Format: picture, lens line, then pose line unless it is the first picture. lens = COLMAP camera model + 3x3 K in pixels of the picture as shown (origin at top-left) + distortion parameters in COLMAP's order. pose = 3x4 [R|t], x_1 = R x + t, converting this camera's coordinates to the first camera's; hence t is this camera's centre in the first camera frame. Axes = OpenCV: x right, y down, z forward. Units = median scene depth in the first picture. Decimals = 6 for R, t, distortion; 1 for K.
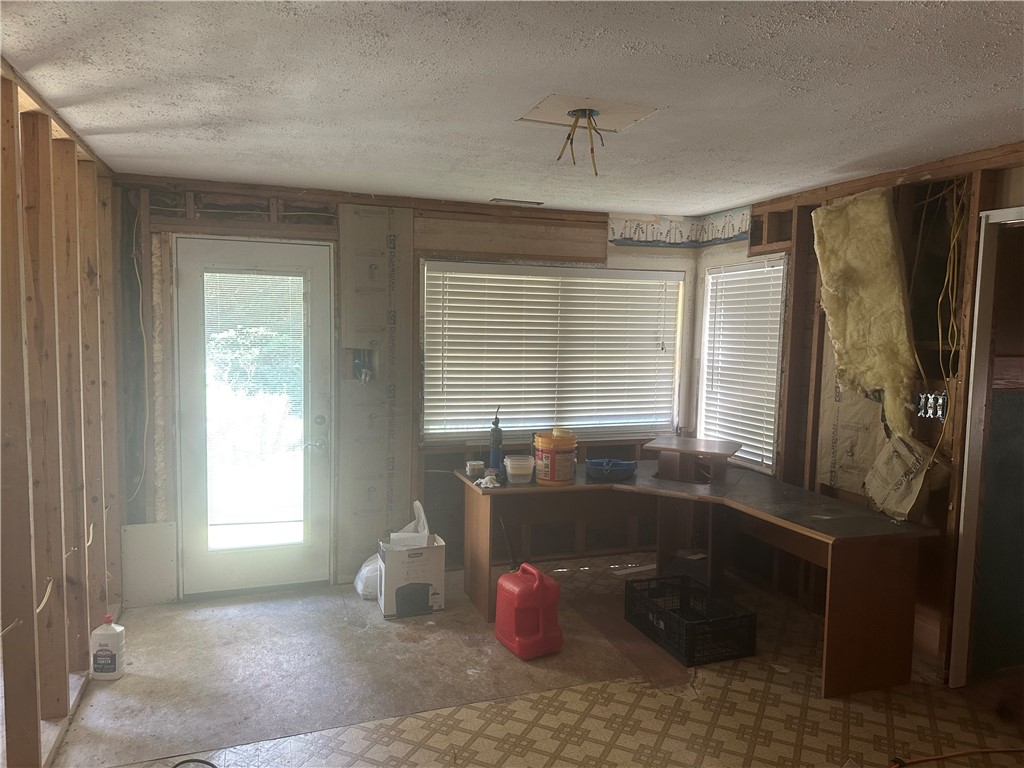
lens RADIAL K [[717.2, 0, 512.0], [0, 717.2, 384.0], [0, 0, 1]] dist [0.106754, -0.000047]
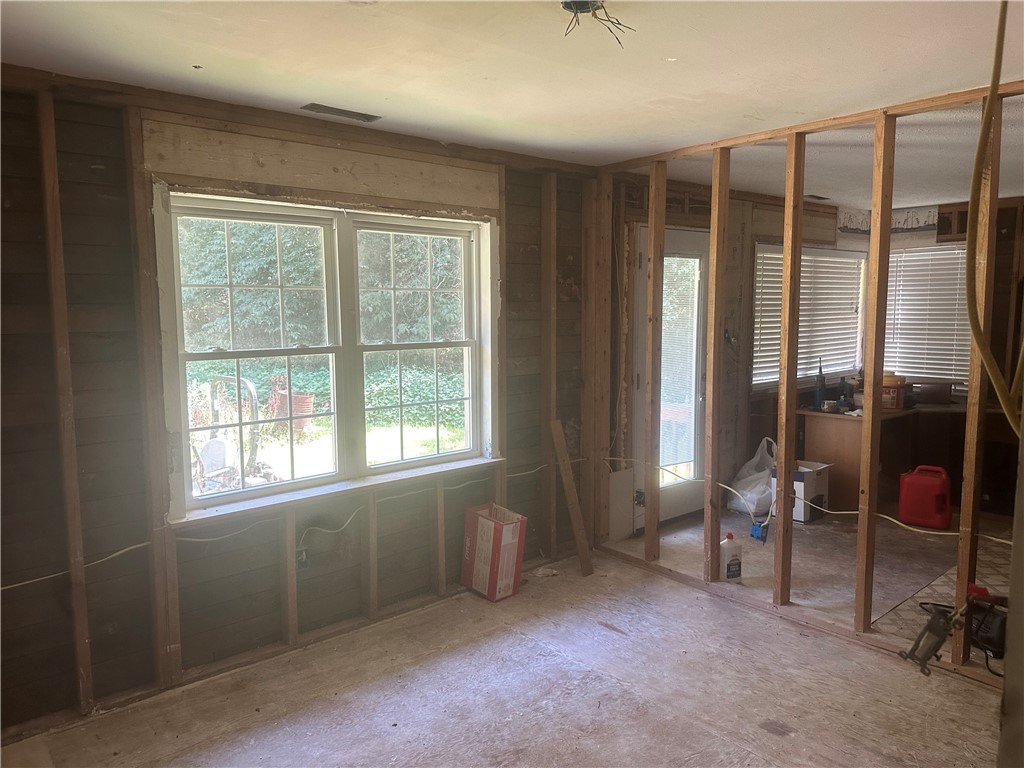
lens RADIAL K [[727.9, 0, 512.0], [0, 727.9, 384.0], [0, 0, 1]] dist [-0.000285, -0.002656]
pose [[0.933320, -0.064108, 0.353276, -0.936779], [0.052426, 0.997718, 0.042549, -0.006629], [-0.355197, -0.021191, 0.934551, -0.016965]]
